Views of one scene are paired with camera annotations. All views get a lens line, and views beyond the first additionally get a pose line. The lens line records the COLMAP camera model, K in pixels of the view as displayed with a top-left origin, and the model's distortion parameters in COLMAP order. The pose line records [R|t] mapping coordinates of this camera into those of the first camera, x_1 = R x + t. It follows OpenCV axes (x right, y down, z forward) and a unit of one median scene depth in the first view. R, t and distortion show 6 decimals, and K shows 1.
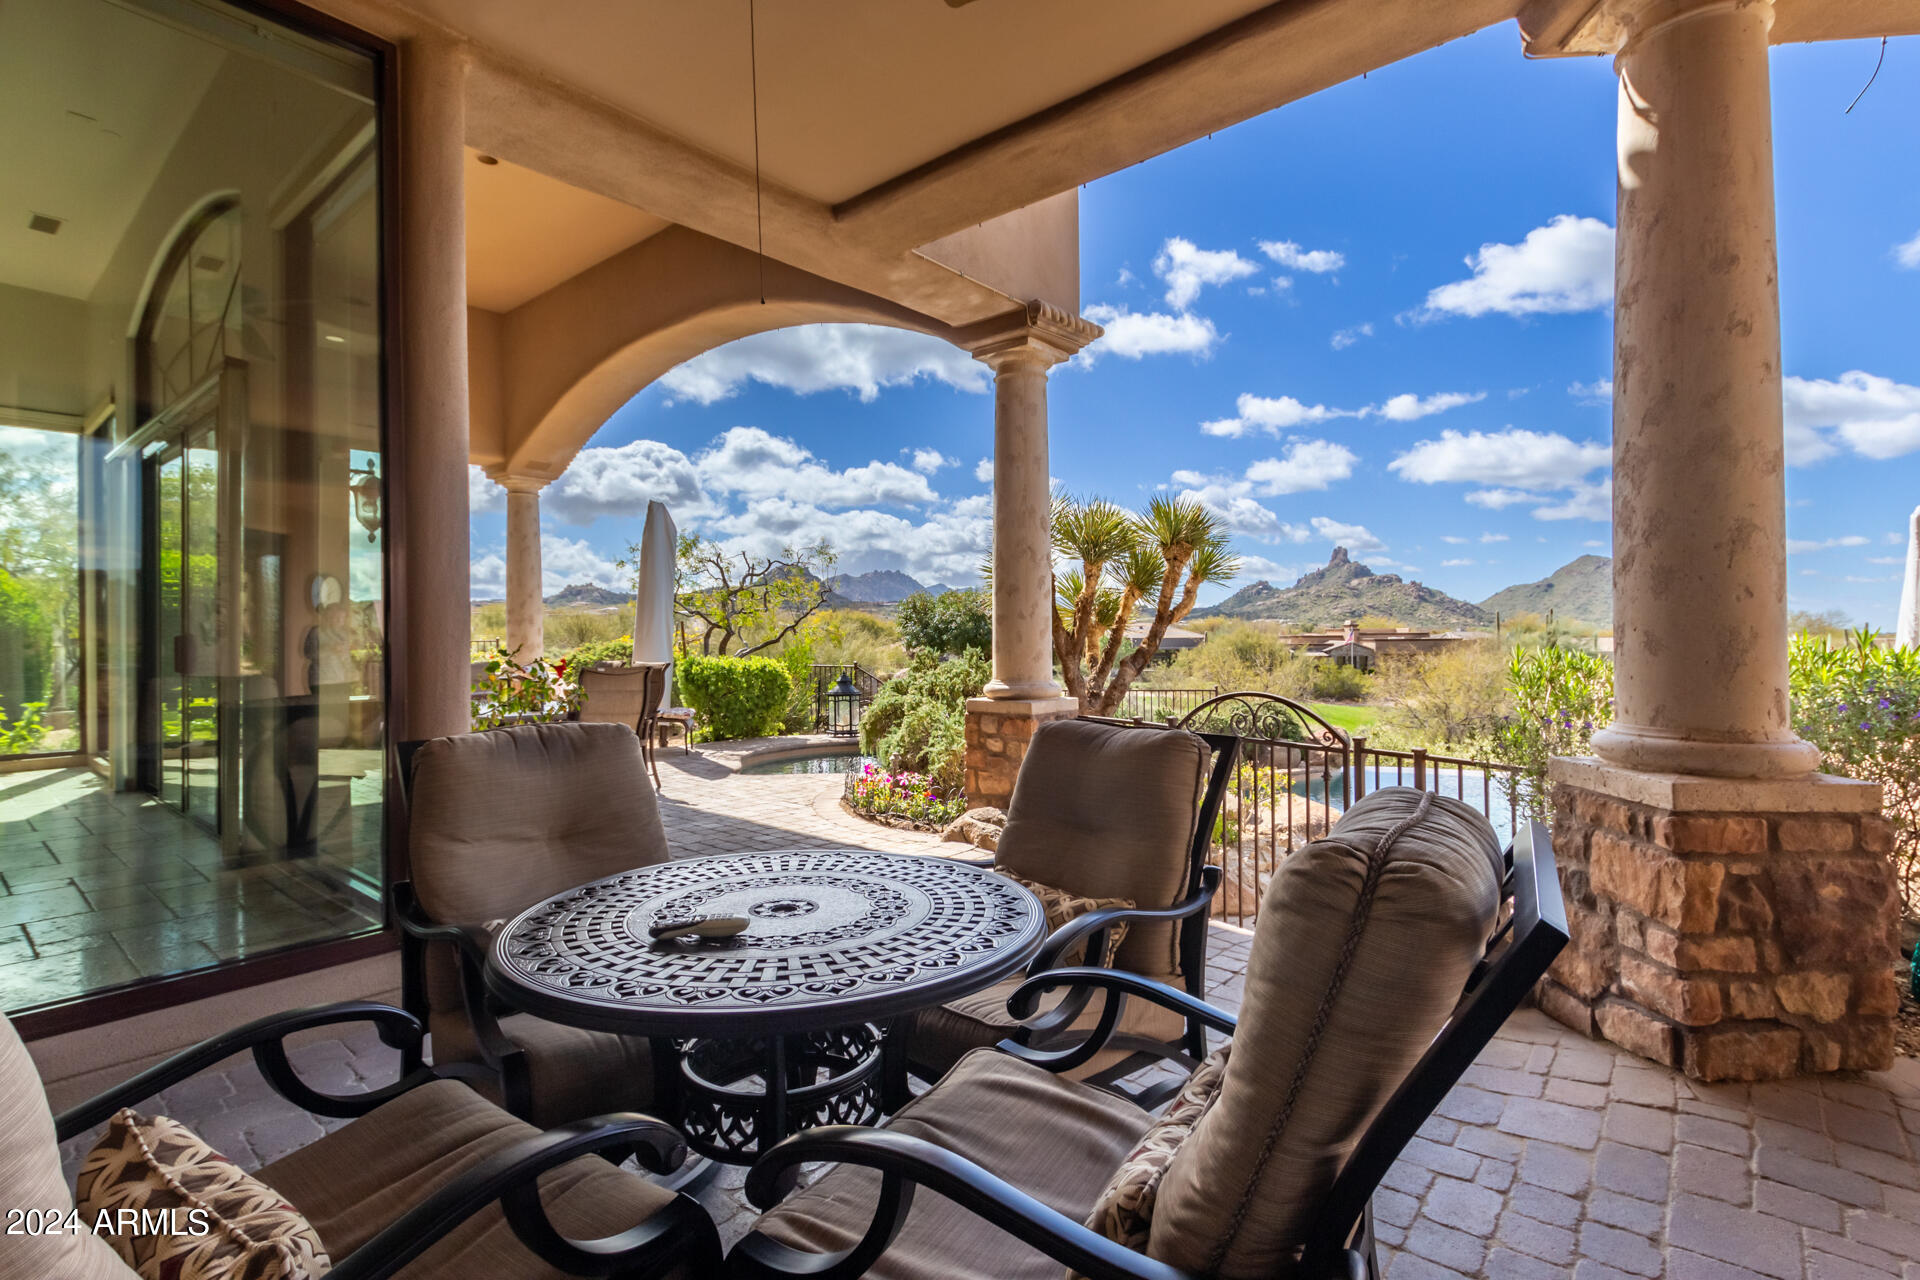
lens RADIAL K [[895.9, 0, 972.8], [0, 895.9, 633.1], [0, 0, 1]] dist [0.008652, -0.003476]
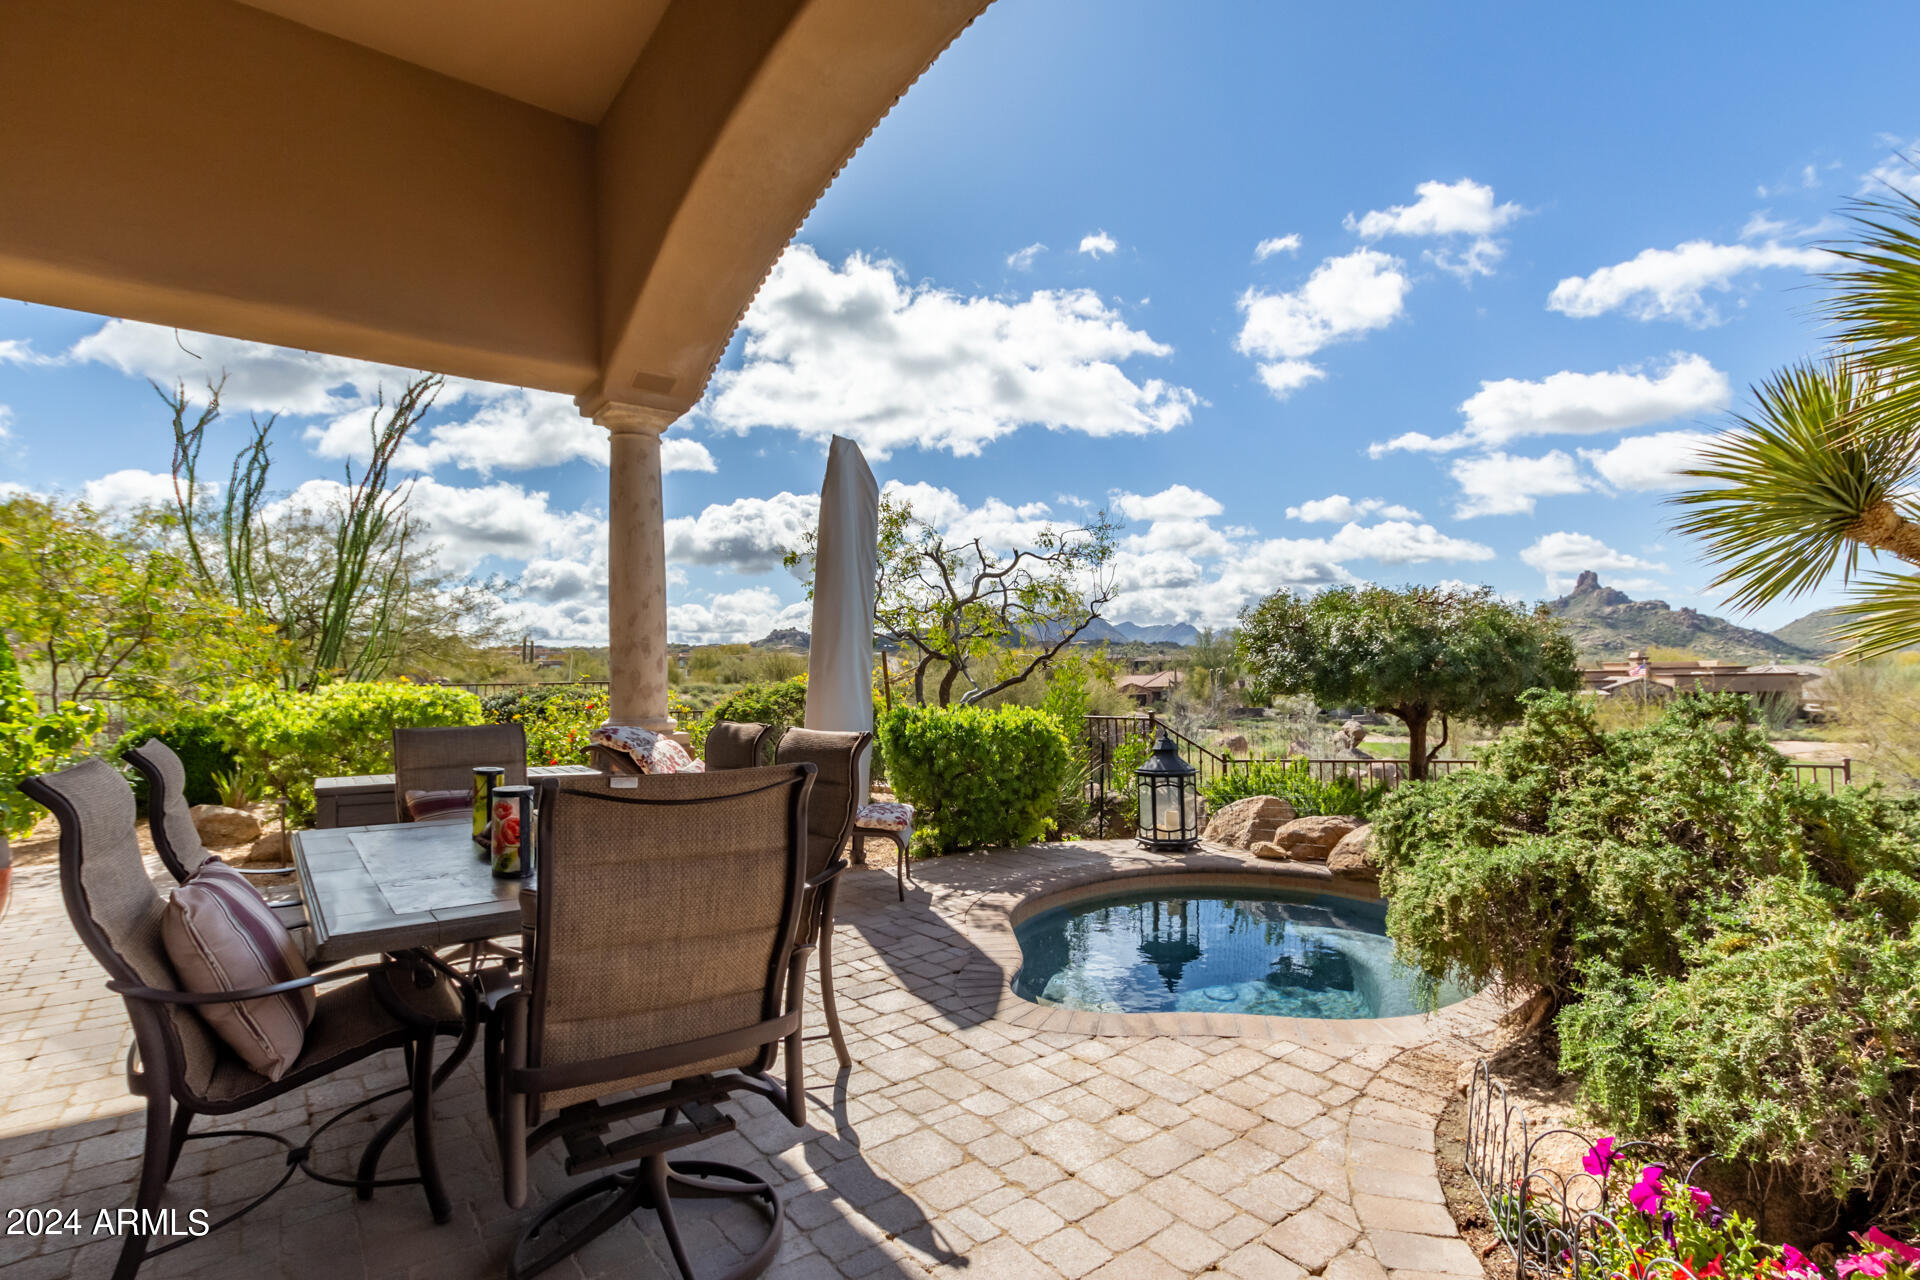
lens RADIAL K [[895.9, 0, 972.4], [0, 895.9, 644.7], [0, 0, 1]] dist [0.008652, -0.003476]
pose [[0.978369, -0.015157, -0.206314, -0.141796], [0.008645, 0.999437, -0.032432, 0.005218], [0.206689, 0.029947, 0.977948, 0.417308]]
